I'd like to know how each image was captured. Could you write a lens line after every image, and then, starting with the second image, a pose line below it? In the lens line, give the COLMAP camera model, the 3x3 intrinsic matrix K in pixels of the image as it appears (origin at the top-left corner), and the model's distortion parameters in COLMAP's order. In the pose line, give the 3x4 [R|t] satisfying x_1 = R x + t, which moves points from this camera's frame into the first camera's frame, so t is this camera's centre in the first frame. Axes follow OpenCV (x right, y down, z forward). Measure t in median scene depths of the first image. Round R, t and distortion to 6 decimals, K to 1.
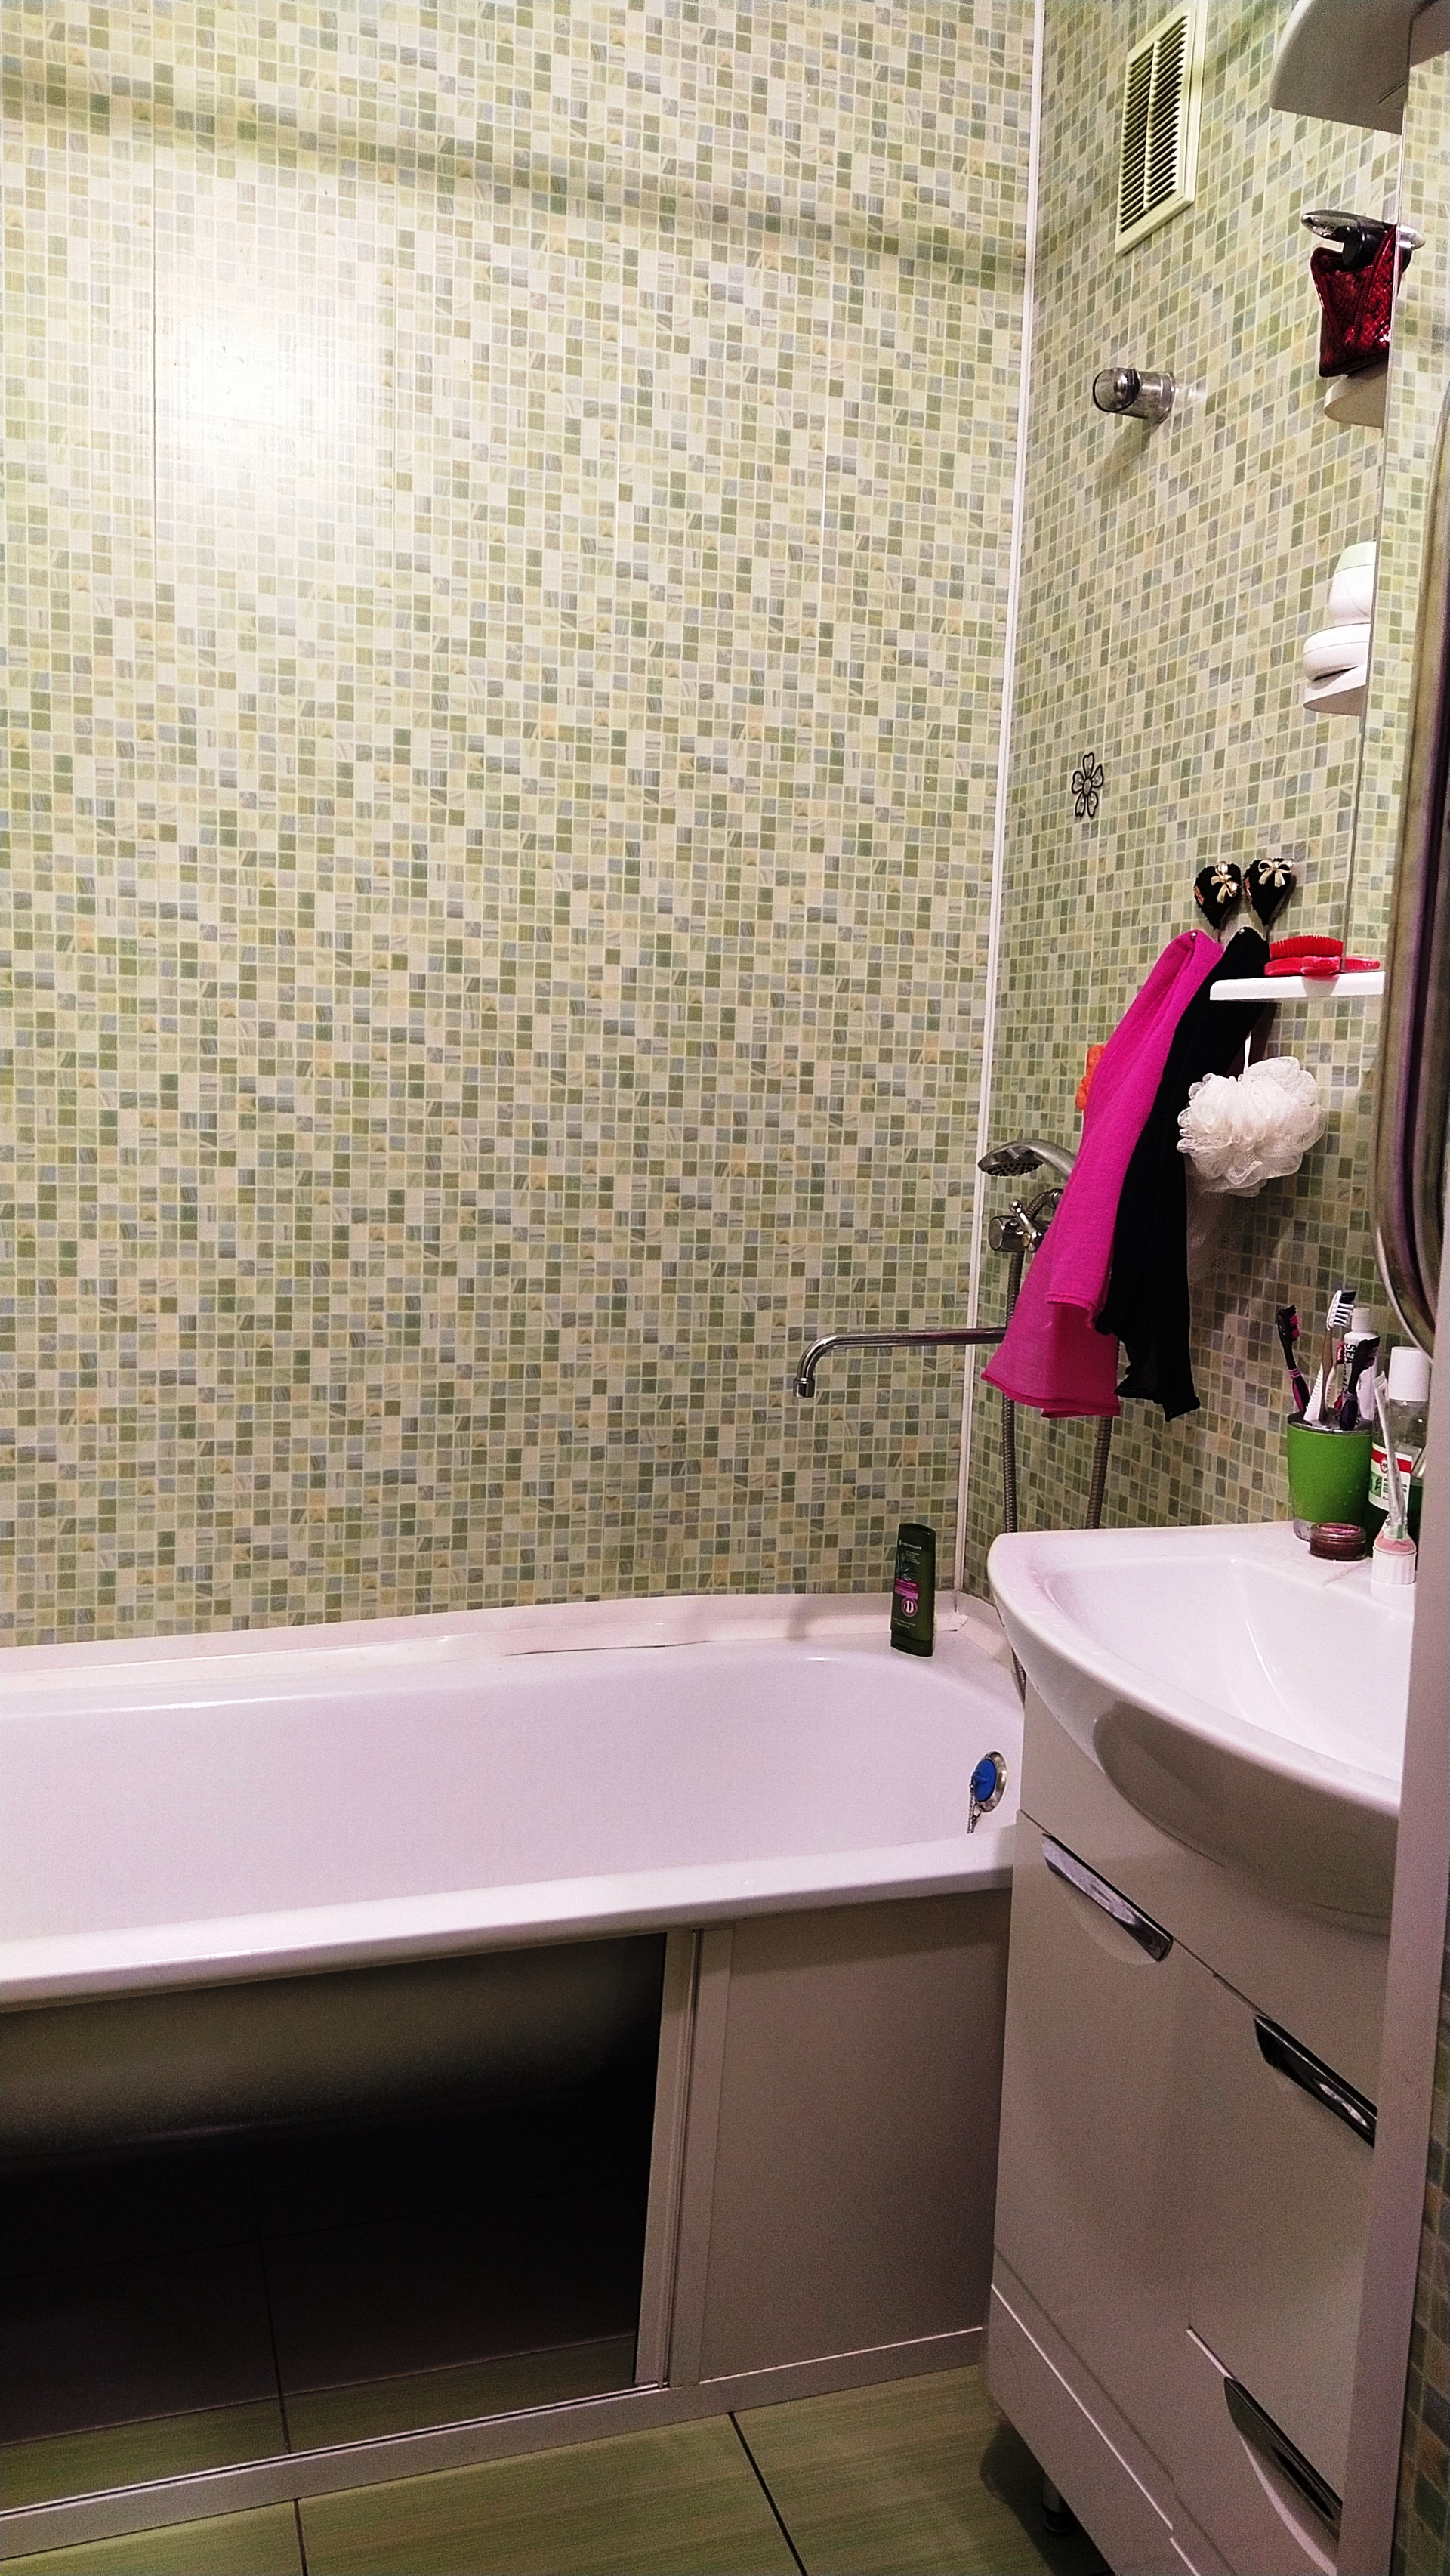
lens RADIAL K [[1907.3, 0, 721.5], [0, 1907.3, 1293.3], [0, 0, 1]] dist [0.124293, -0.144622]
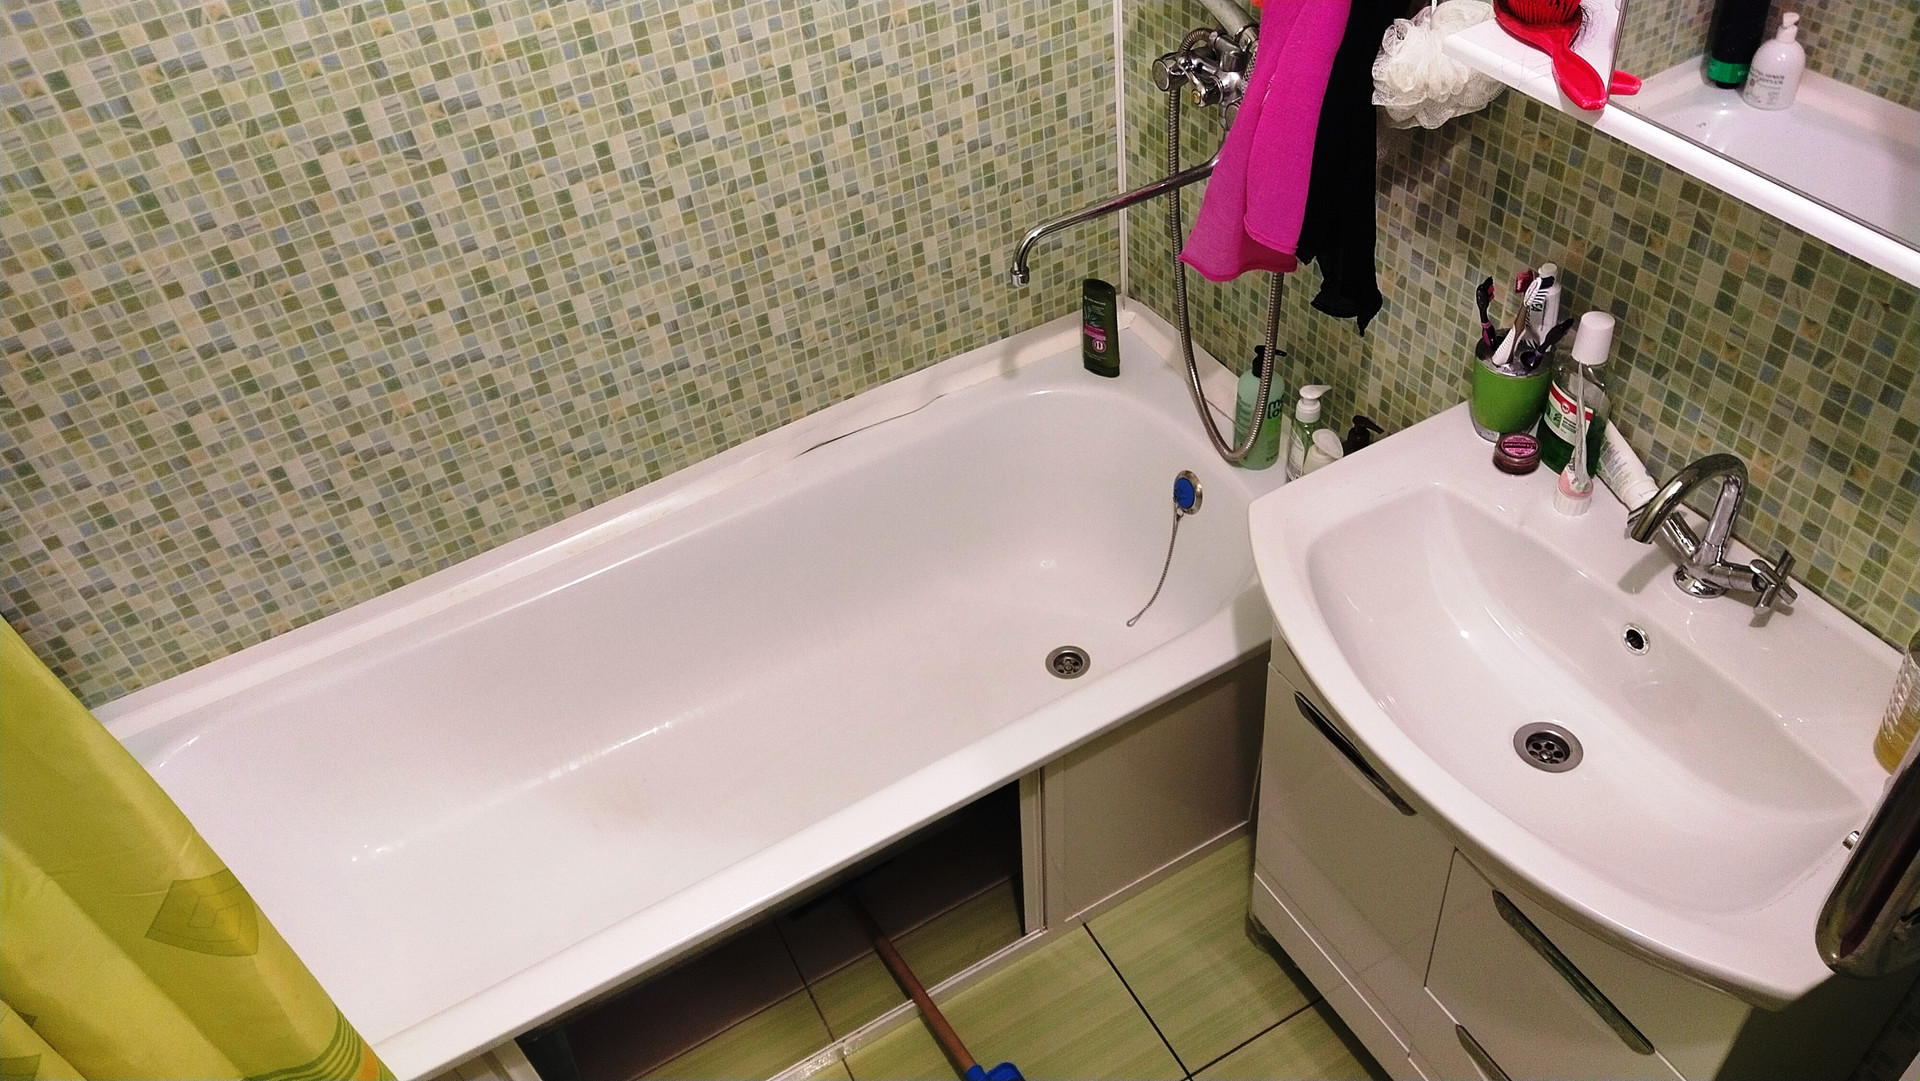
lens RADIAL K [[1421.8, 0, 960.0], [0, 1421.8, 540.5], [0, 0, 1]] dist [0.124293, -0.144622]
pose [[0.974795, -0.220902, 0.031243, -0.048228], [0.161284, 0.794513, 0.585437, -0.301563], [-0.154148, -0.565642, 0.810115, 0.198478]]
